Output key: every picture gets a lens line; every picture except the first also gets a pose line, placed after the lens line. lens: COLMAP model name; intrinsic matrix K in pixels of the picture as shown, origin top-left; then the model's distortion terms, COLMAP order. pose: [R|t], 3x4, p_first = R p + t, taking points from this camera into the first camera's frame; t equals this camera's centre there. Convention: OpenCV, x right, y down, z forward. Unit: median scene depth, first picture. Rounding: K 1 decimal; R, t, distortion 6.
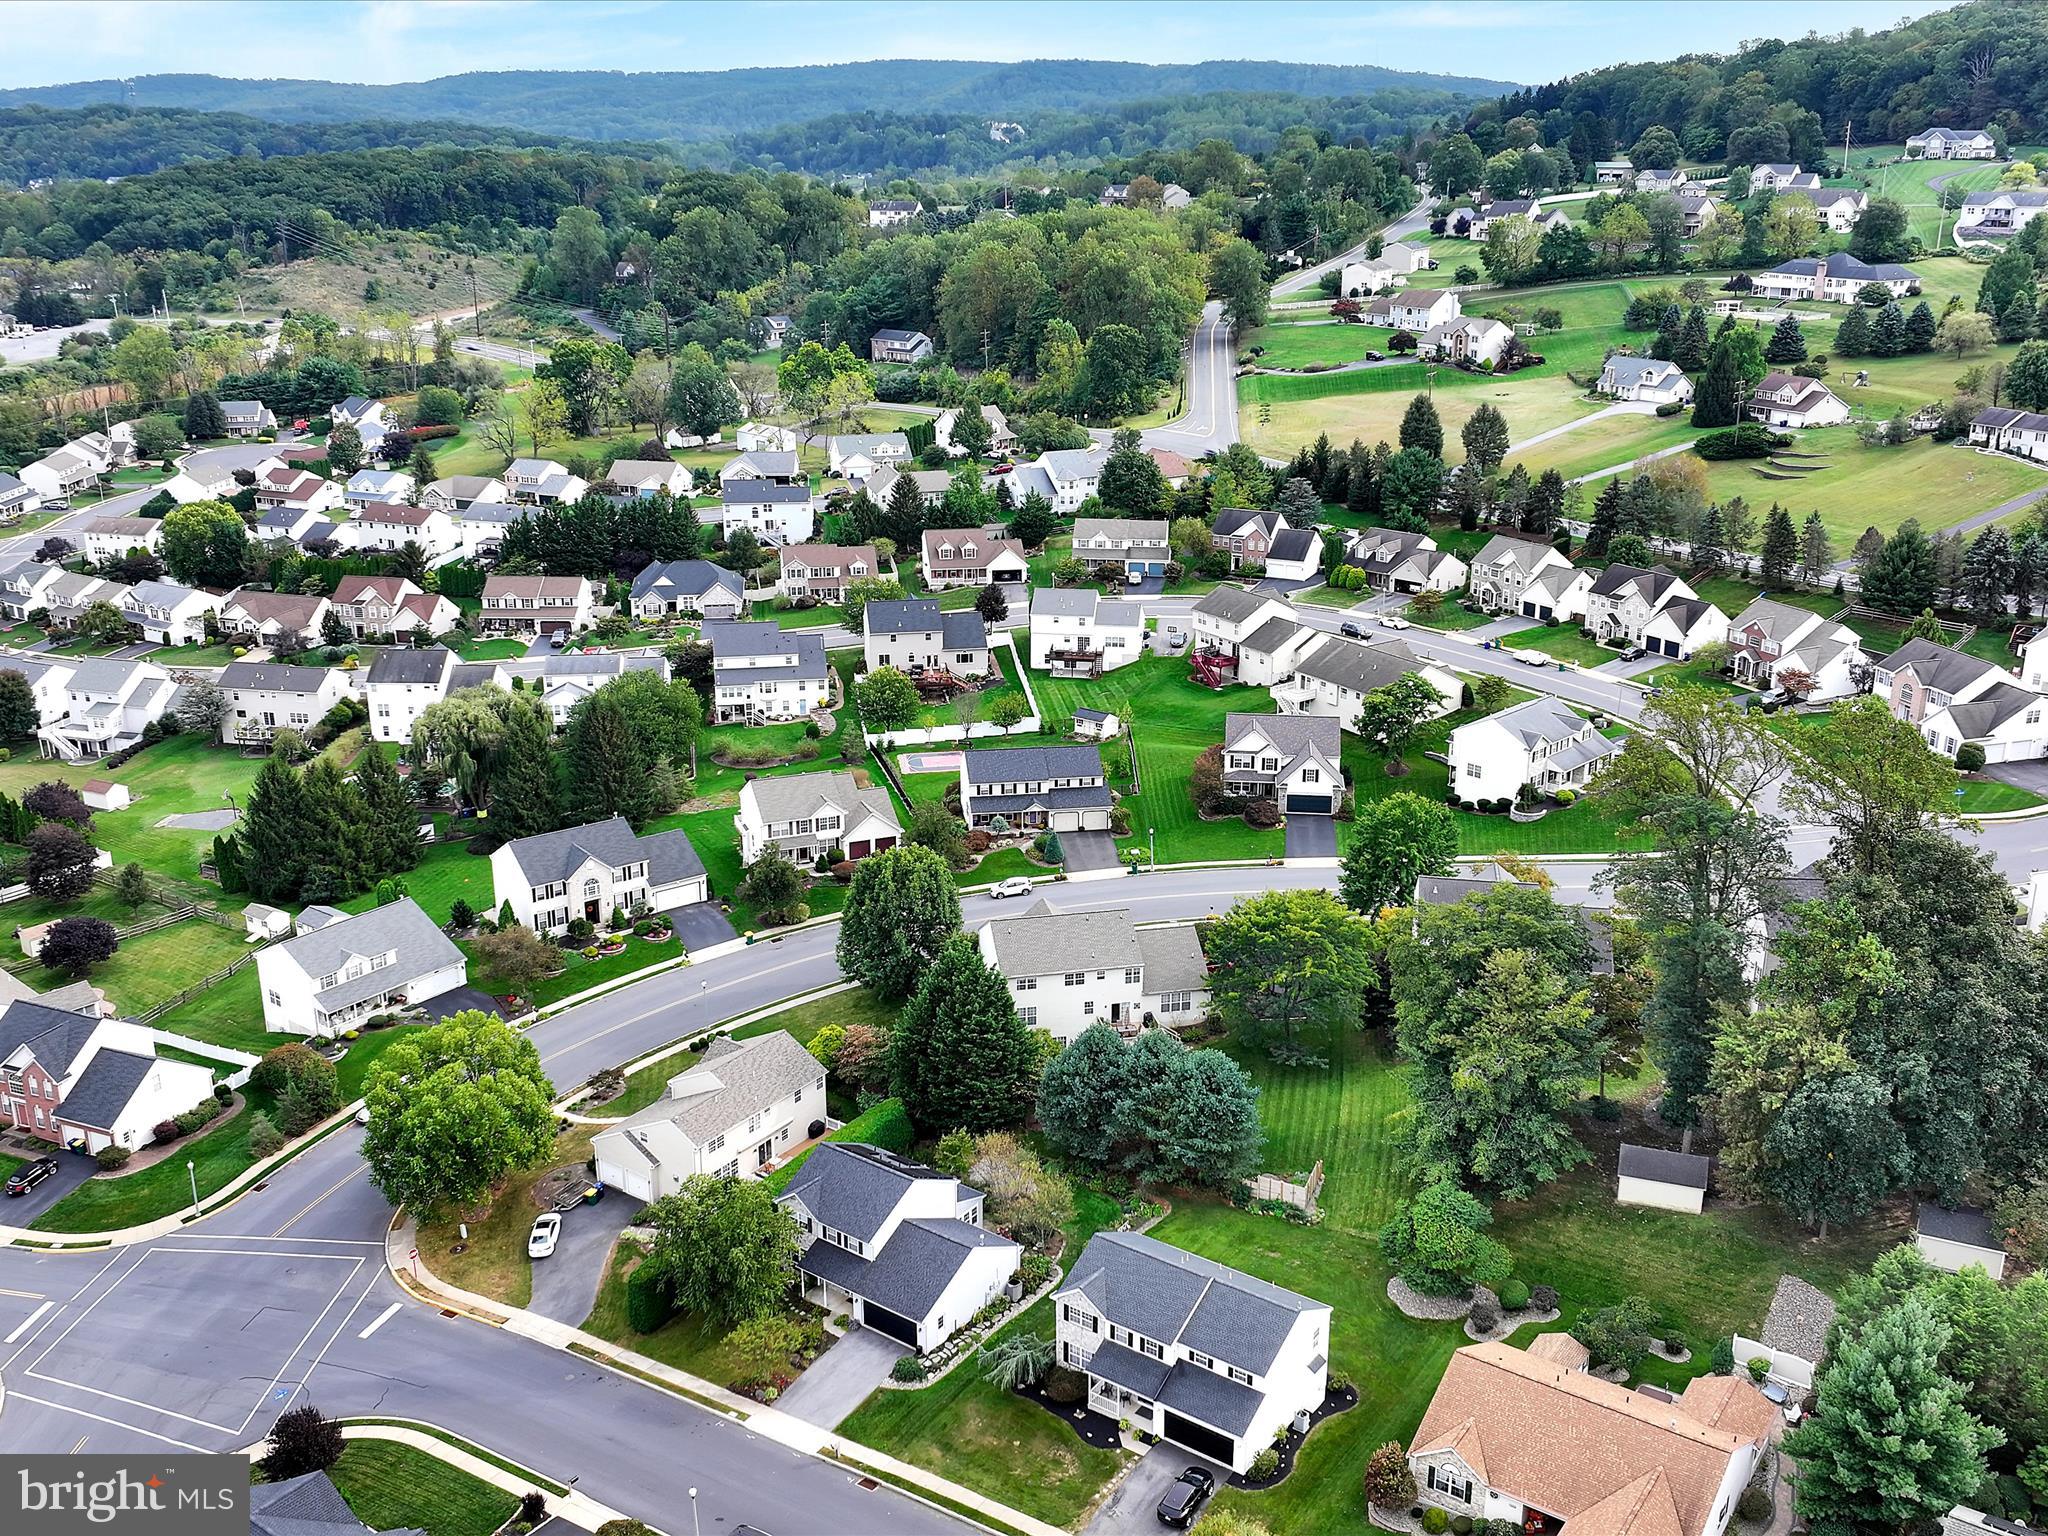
lens RADIAL K [[1811.4, 0, 1024.0], [0, 1811.4, 768.0], [0, 0, 1]] dist [0.008357, -0.004853]
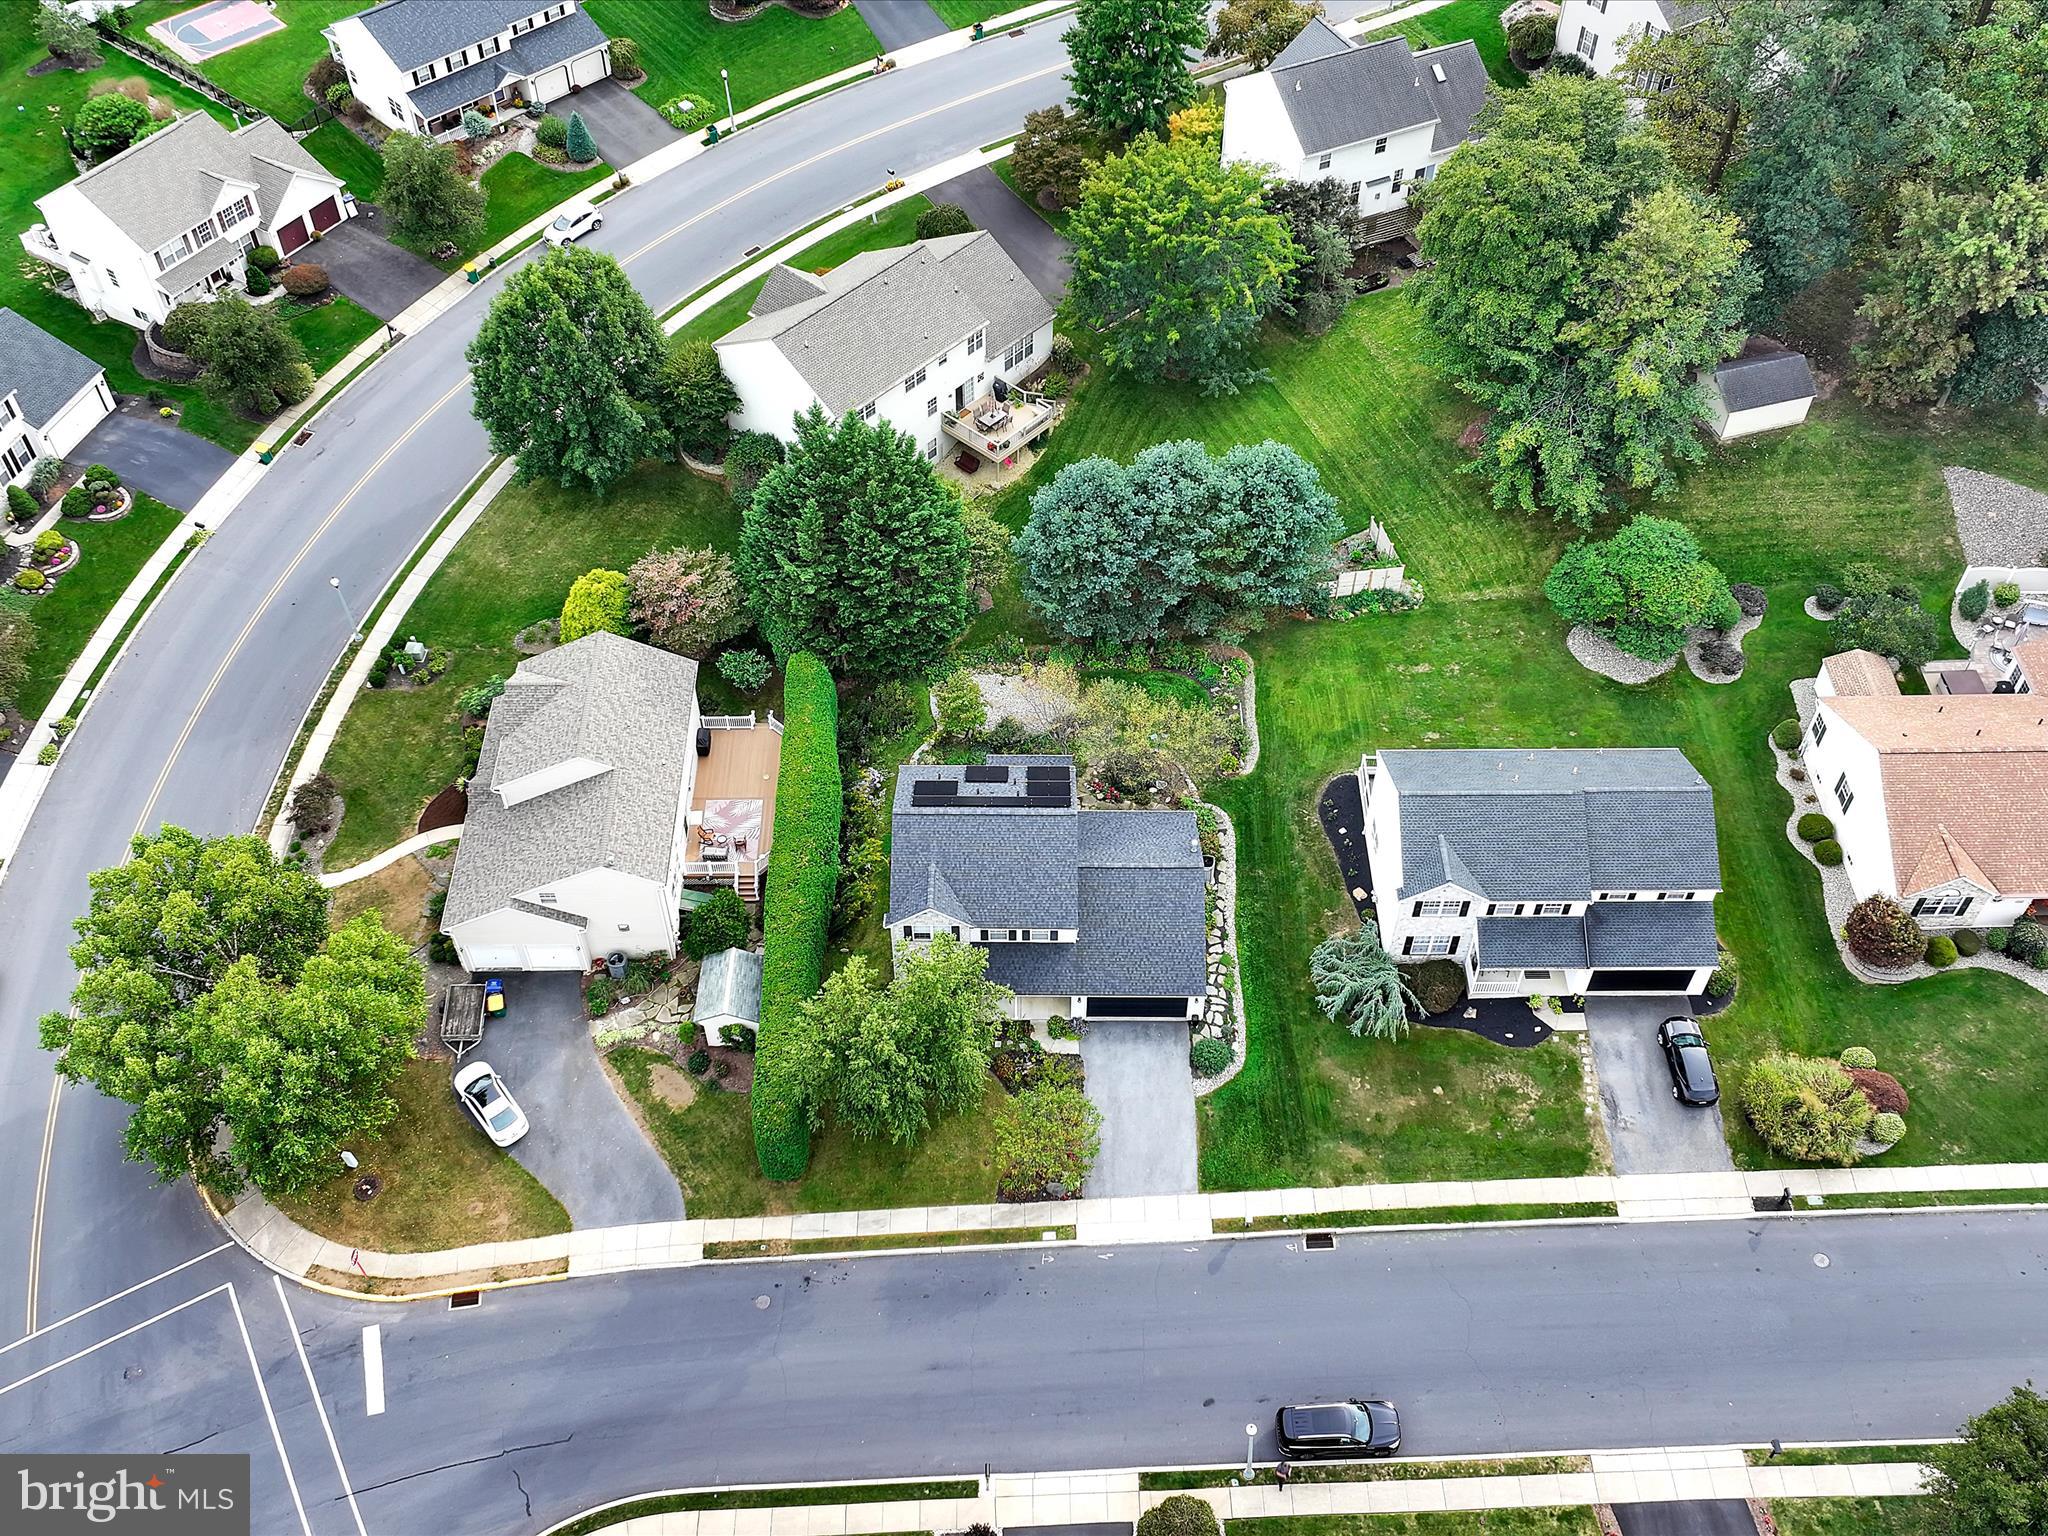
lens RADIAL K [[1811.4, 0, 1024.0], [0, 1811.4, 768.0], [0, 0, 1]] dist [0.008357, -0.004853]
pose [[0.813602, -0.444174, 0.375181, -0.326378], [0.190510, 0.813316, 0.549748, -0.165438], [-0.549325, -0.375800, 0.746335, 0.511752]]
